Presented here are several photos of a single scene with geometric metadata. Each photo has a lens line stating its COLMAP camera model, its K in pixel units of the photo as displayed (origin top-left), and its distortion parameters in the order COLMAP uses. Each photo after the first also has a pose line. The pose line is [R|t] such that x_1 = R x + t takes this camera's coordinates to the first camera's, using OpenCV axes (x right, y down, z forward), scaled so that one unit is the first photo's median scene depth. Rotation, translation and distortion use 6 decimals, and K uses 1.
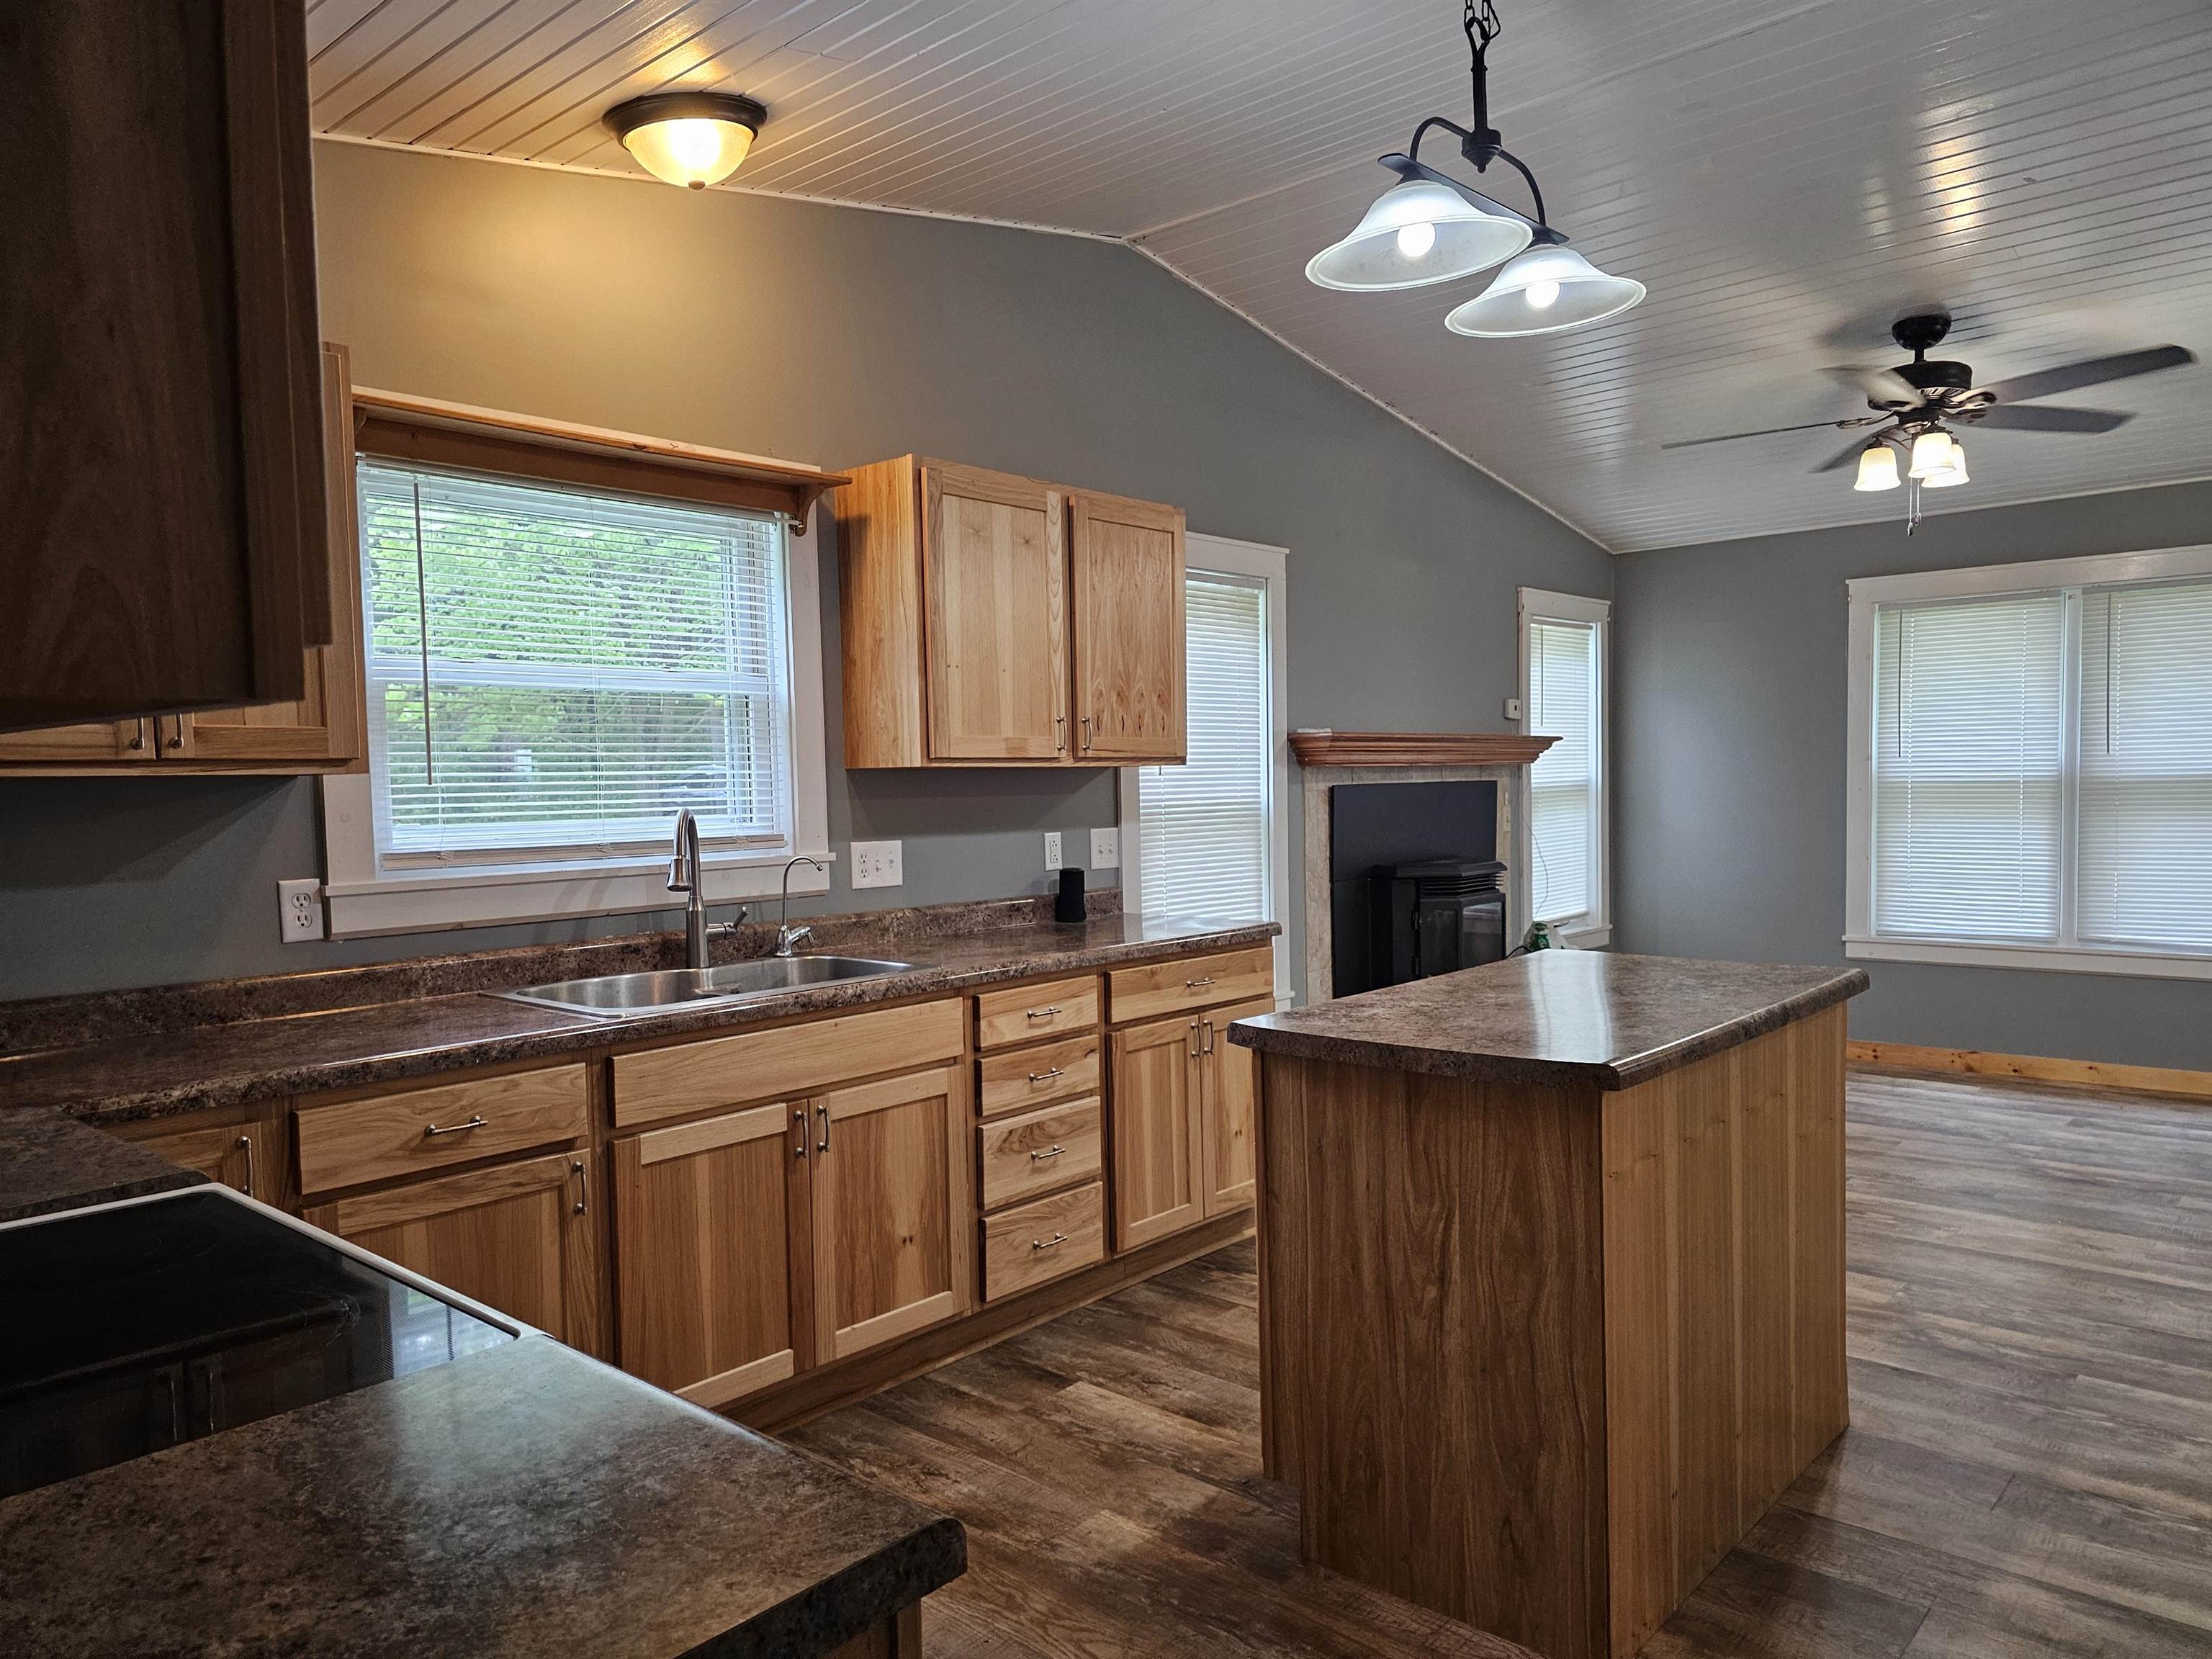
lens RADIAL K [[1484.0, 0, 1099.0], [0, 1484.0, 855.0], [0, 0, 1]] dist [0.060904, -0.055764]
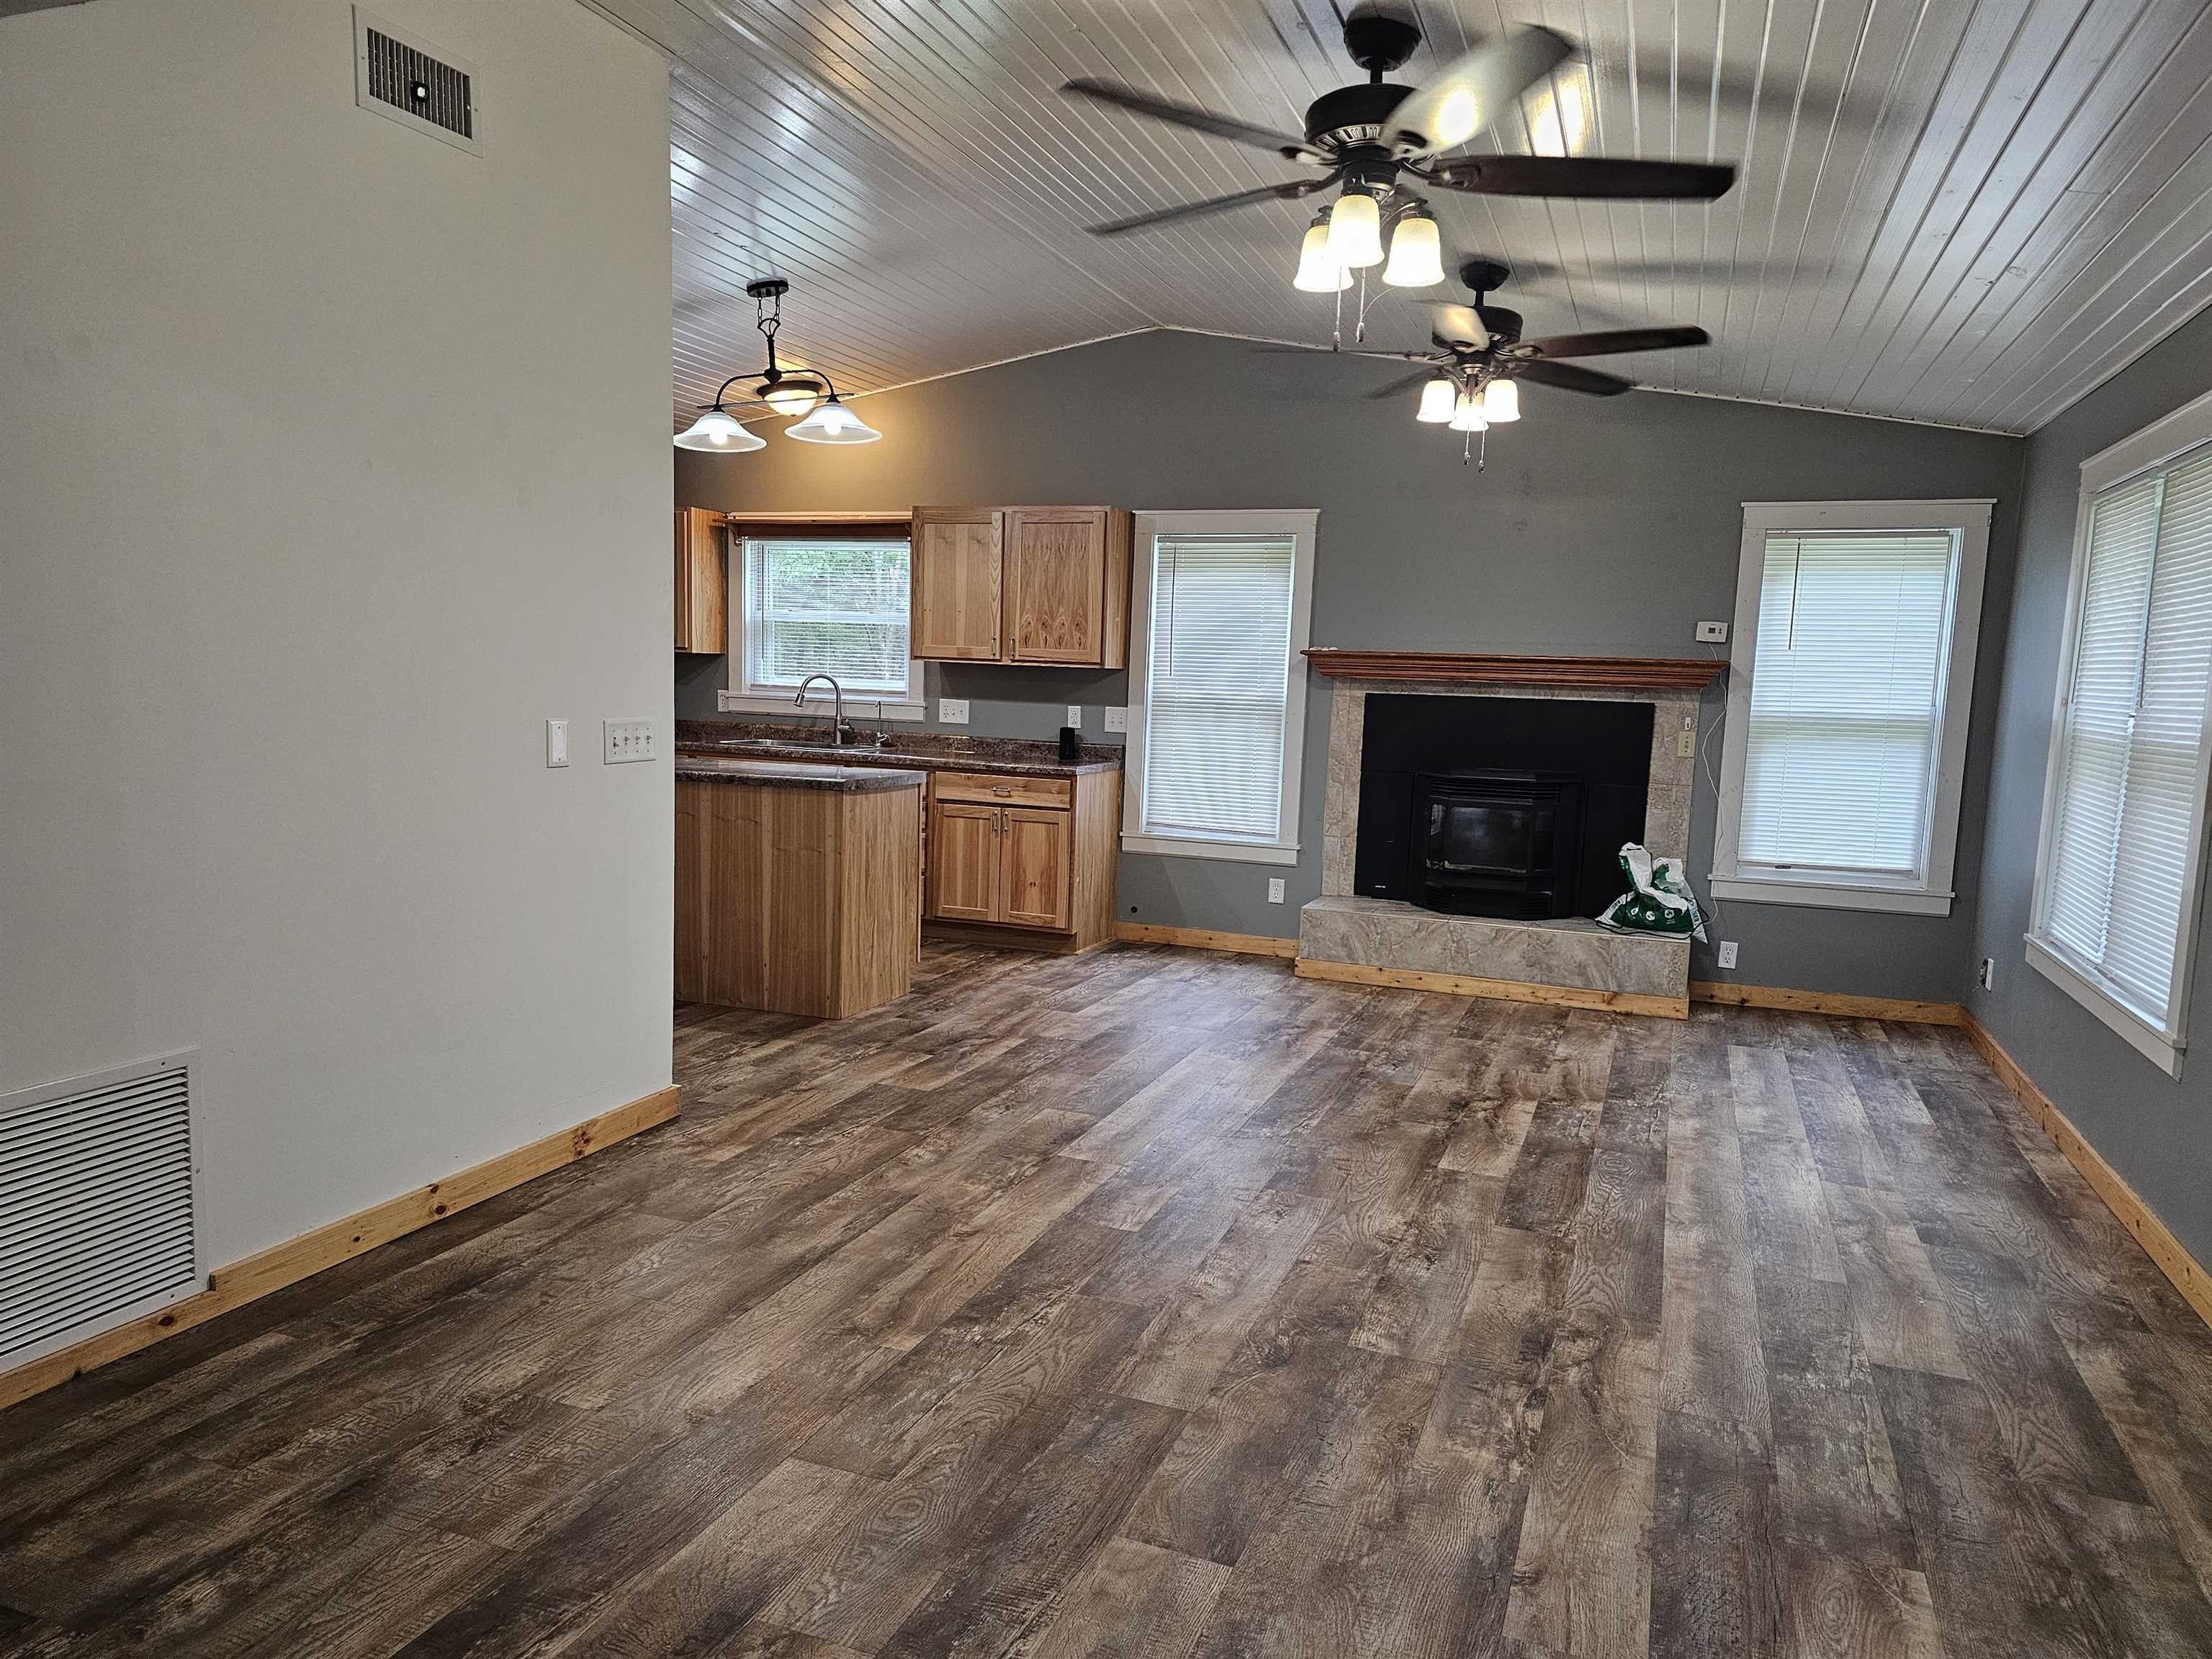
lens RADIAL K [[1484.0, 0, 1110.8], [0, 1484.0, 861.0], [0, 0, 1]] dist [0.060904, -0.055764]
pose [[0.358321, 0.151859, -0.921165, 1.995530], [-0.089443, 0.987727, 0.128041, -0.077042], [0.929304, 0.036512, 0.367506, 0.539667]]
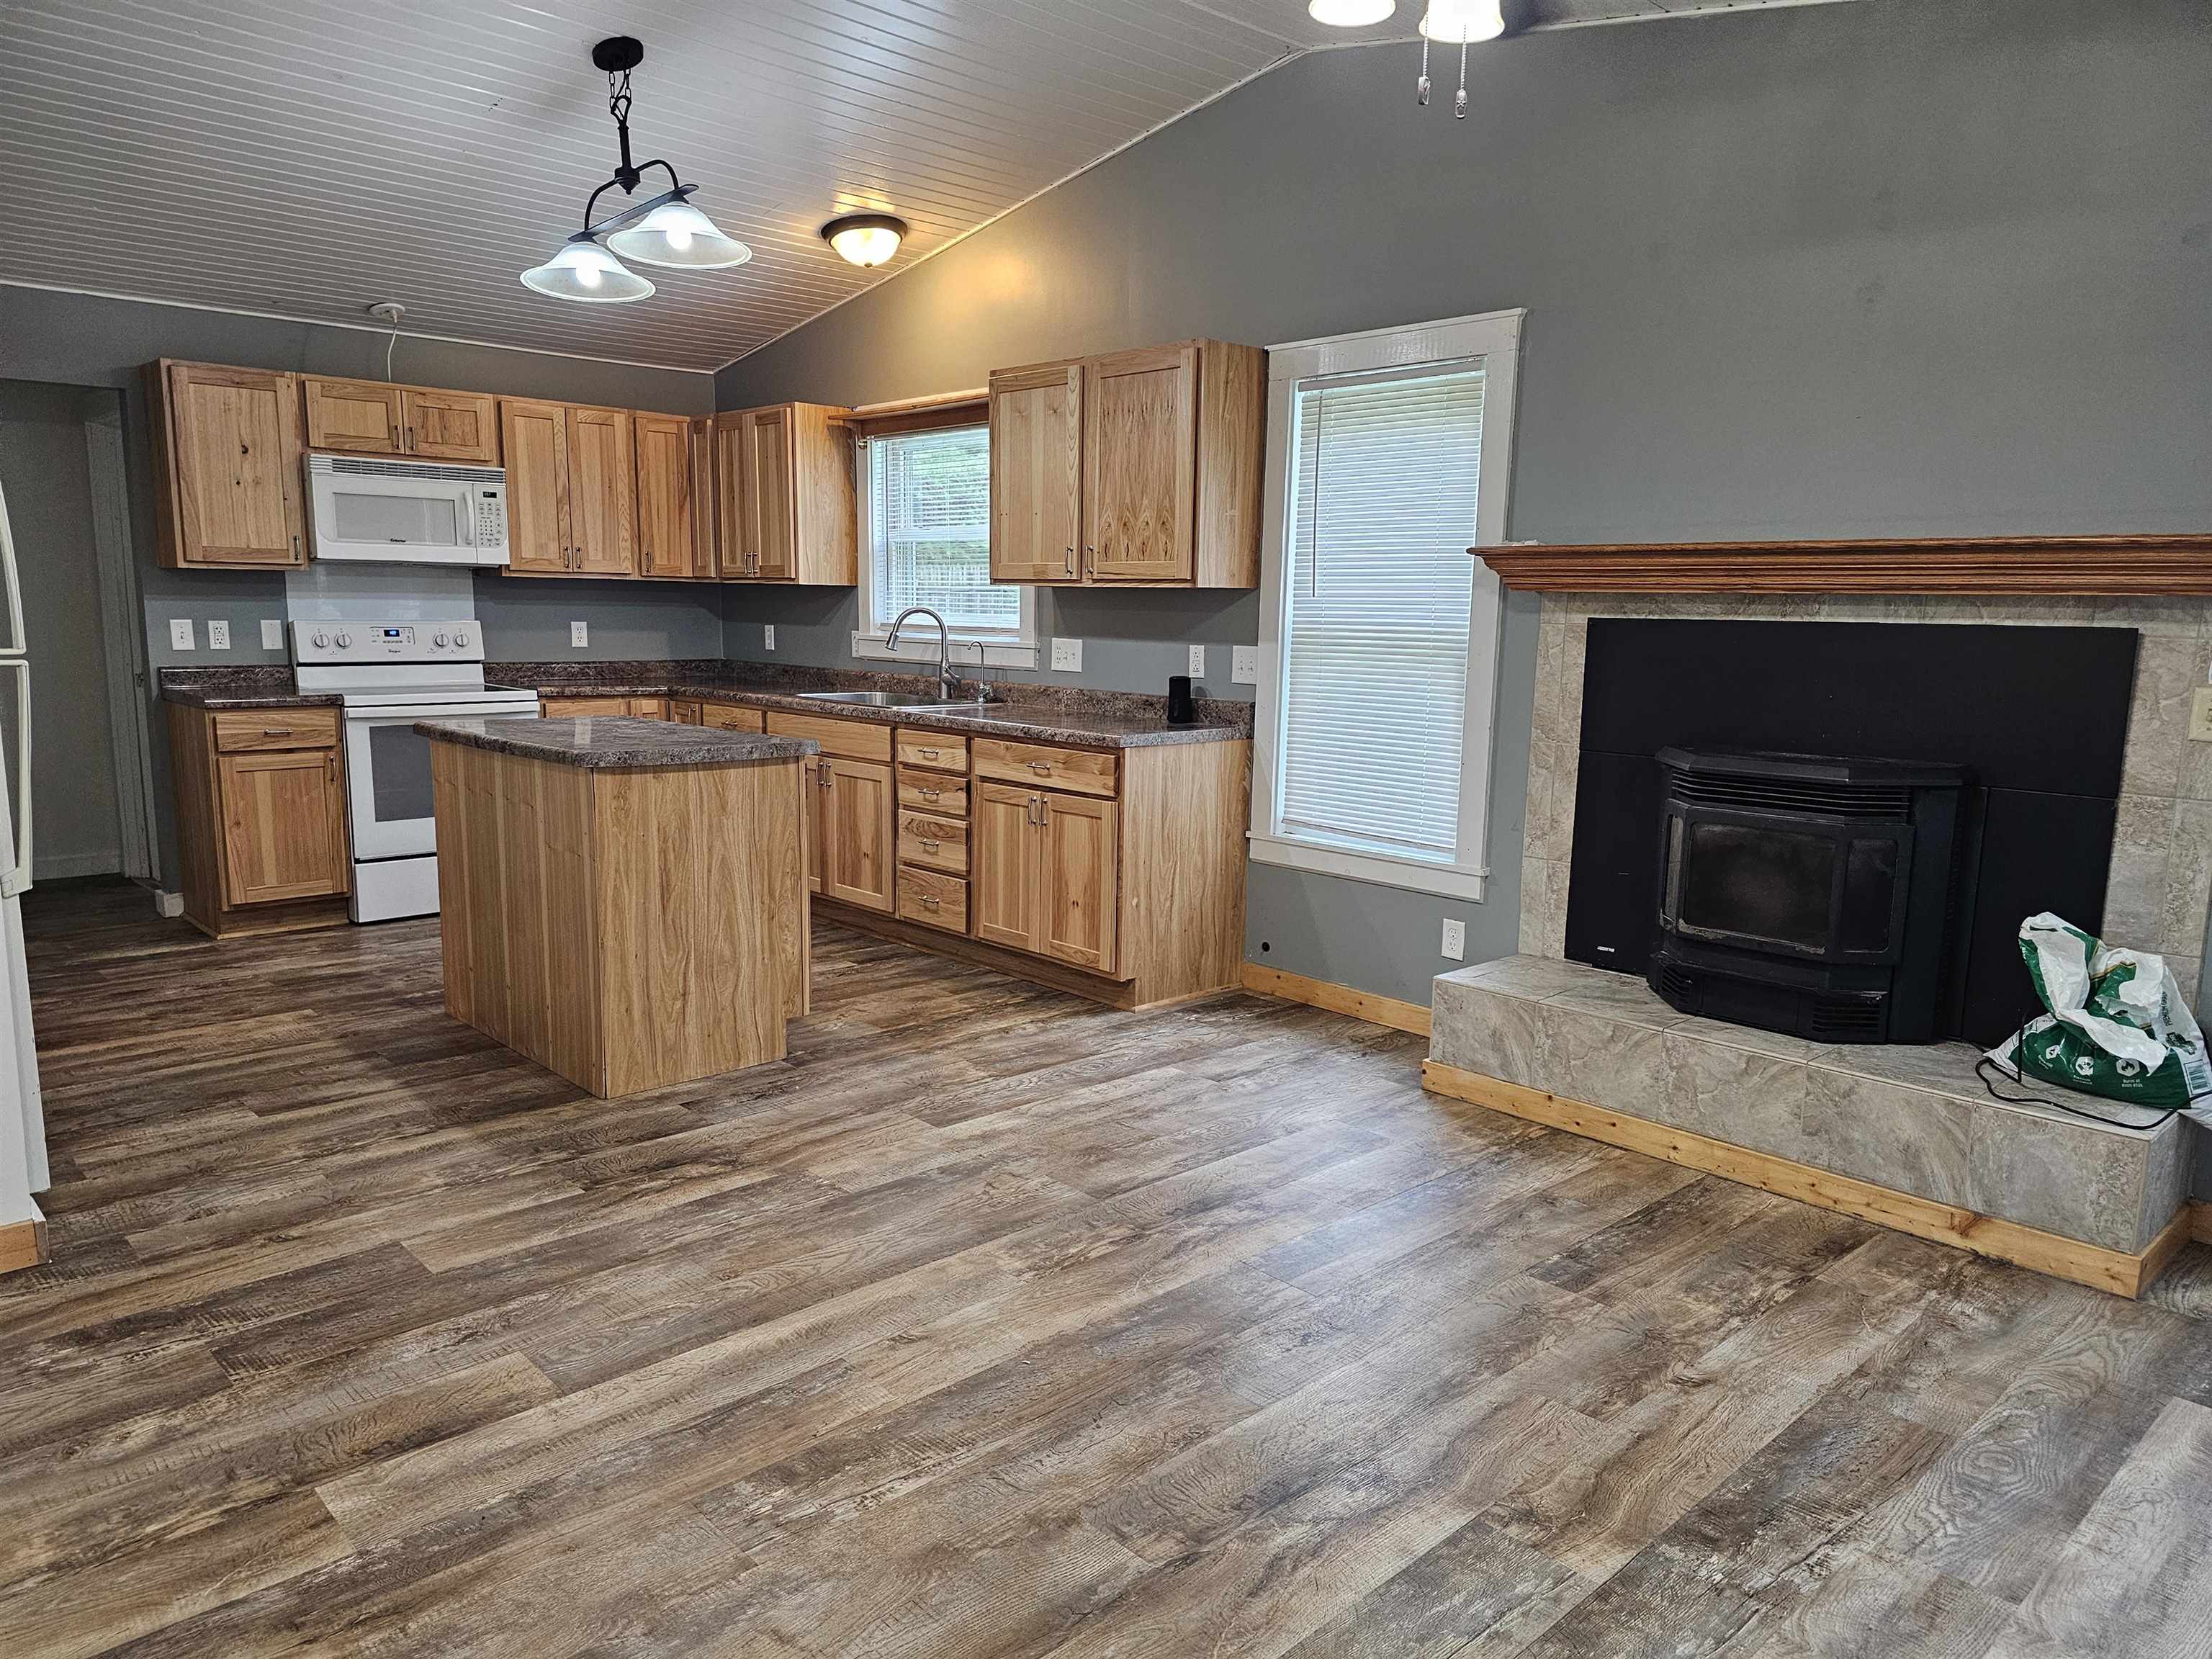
lens RADIAL K [[1484.0, 0, 1104.0], [0, 1484.0, 857.1], [0, 0, 1]] dist [0.060904, -0.055764]
pose [[-0.083385, 0.188041, -0.978615, 1.461048], [-0.065944, 0.978841, 0.193704, -0.093343], [0.994333, 0.080686, -0.069221, 1.300529]]
